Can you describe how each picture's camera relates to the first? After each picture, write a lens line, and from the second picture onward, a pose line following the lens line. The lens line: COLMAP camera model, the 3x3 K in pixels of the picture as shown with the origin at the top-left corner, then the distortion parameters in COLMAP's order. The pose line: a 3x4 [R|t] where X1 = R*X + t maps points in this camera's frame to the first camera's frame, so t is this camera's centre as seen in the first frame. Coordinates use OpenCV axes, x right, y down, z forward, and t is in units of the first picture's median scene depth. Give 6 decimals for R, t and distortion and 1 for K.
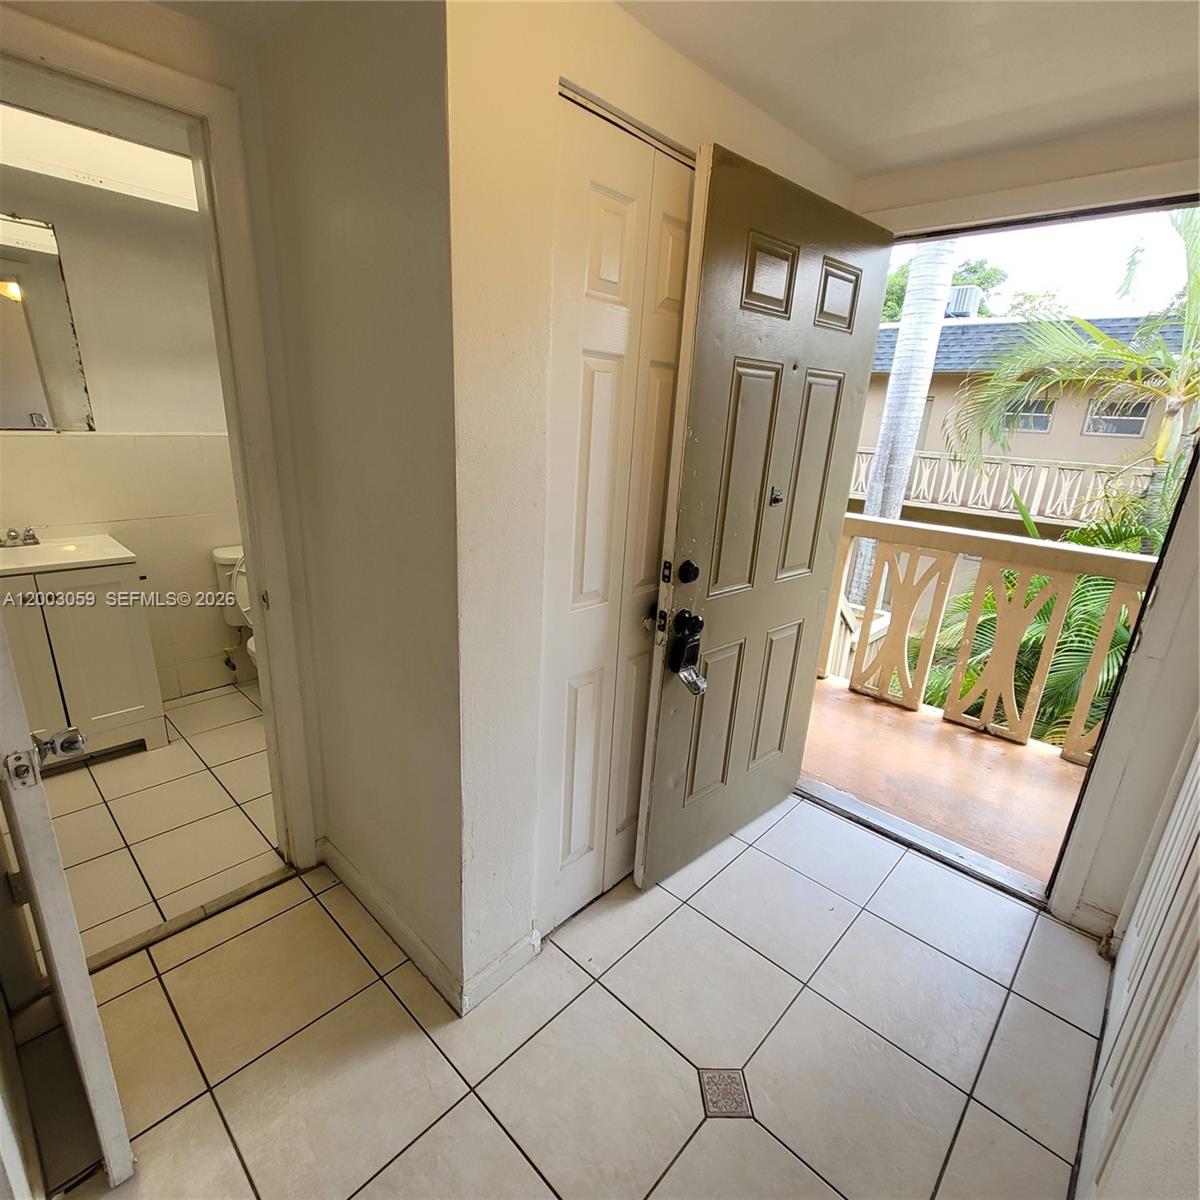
lens RADIAL K [[623.6, 0, 599.9], [0, 623.6, 612.6], [0, 0, 1]] dist [0.011977, -0.000859]
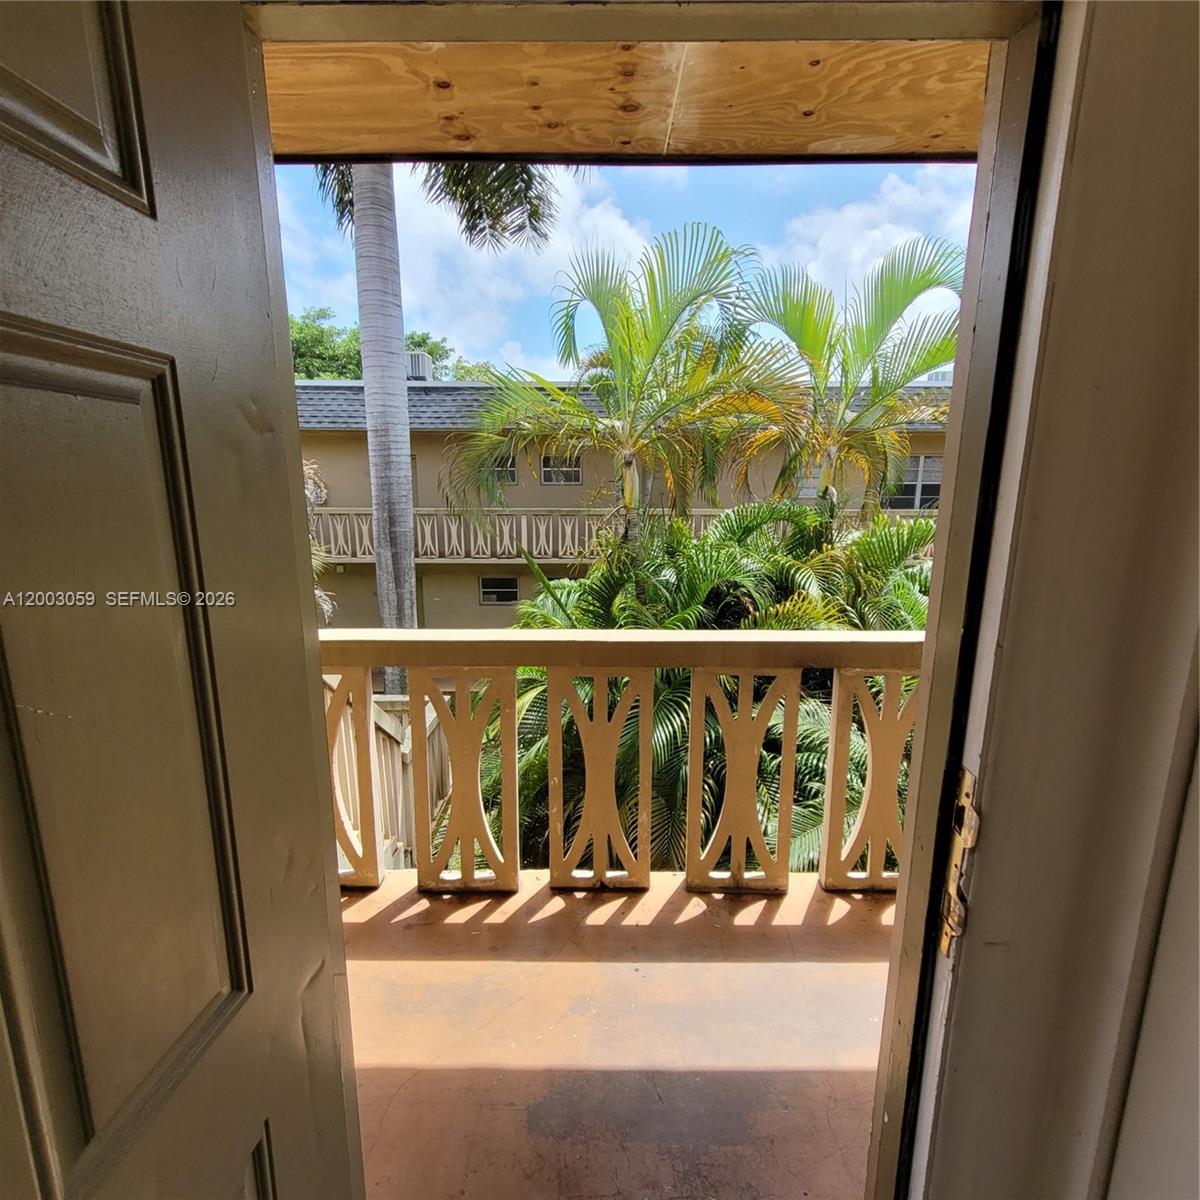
lens RADIAL K [[623.6, 0, 599.9], [0, 623.6, 612.6], [0, 0, 1]] dist [0.011977, -0.000859]
pose [[0.731662, -0.187639, 0.655334, 0.068522], [0.245703, 0.969340, 0.003226, -0.046440], [-0.635847, 0.158657, 0.755332, 0.144330]]
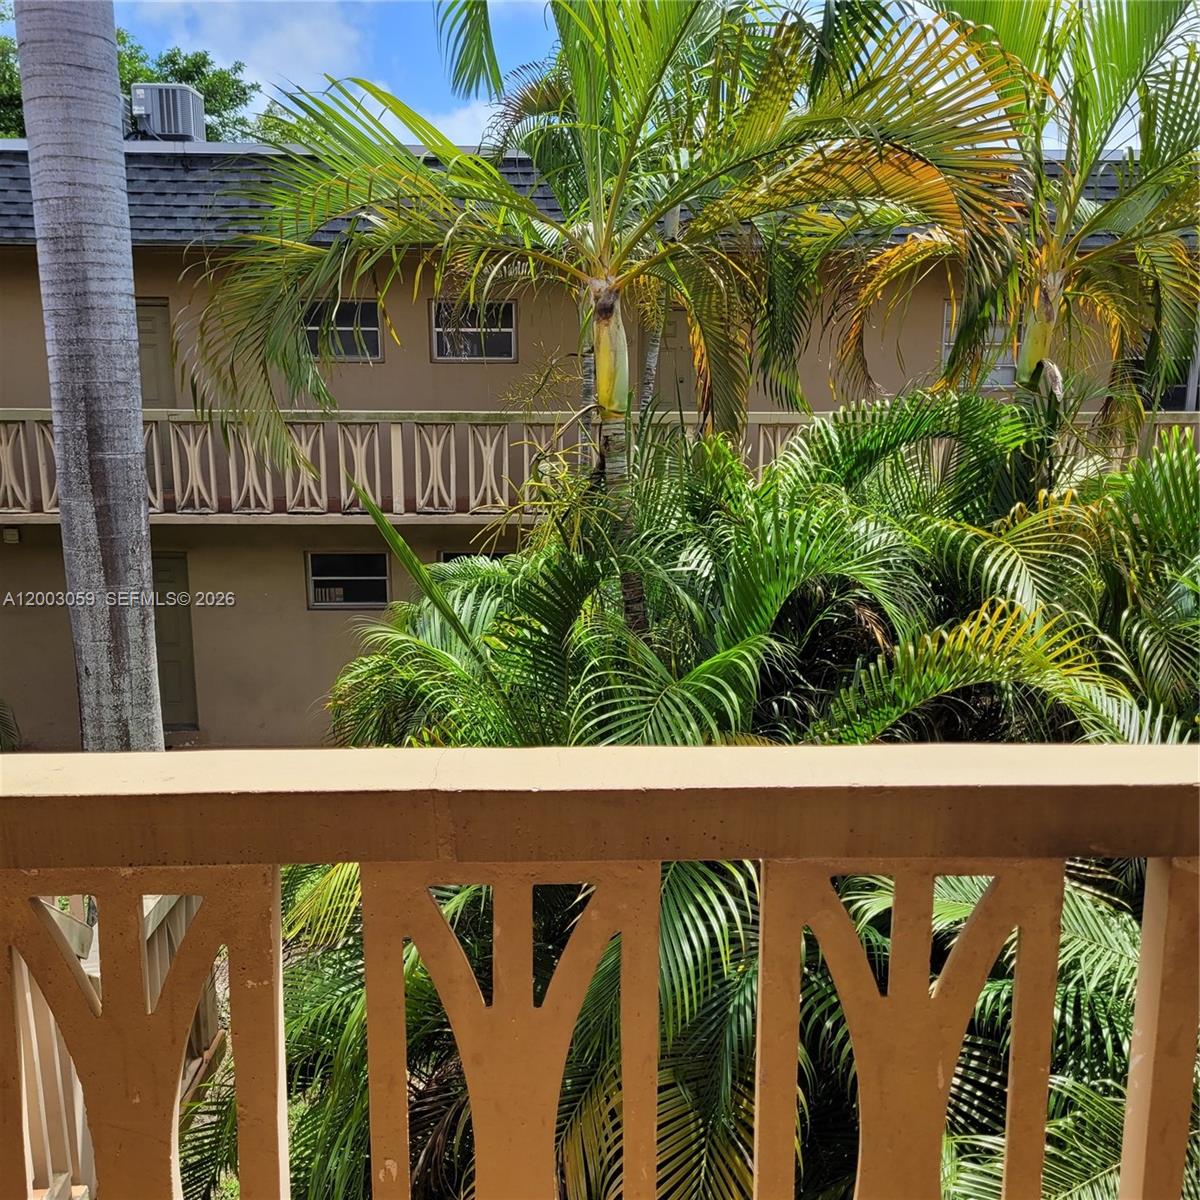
lens RADIAL K [[1201.8, 0, 594.0], [0, 1201.8, 624.8], [0, 0, 1]] dist [0.108716, -0.202812]
pose [[0.712281, -0.197951, 0.673403, 0.136227], [0.249923, 0.968055, 0.020214, -0.059336], [-0.655892, 0.153901, 0.738999, 0.203904]]
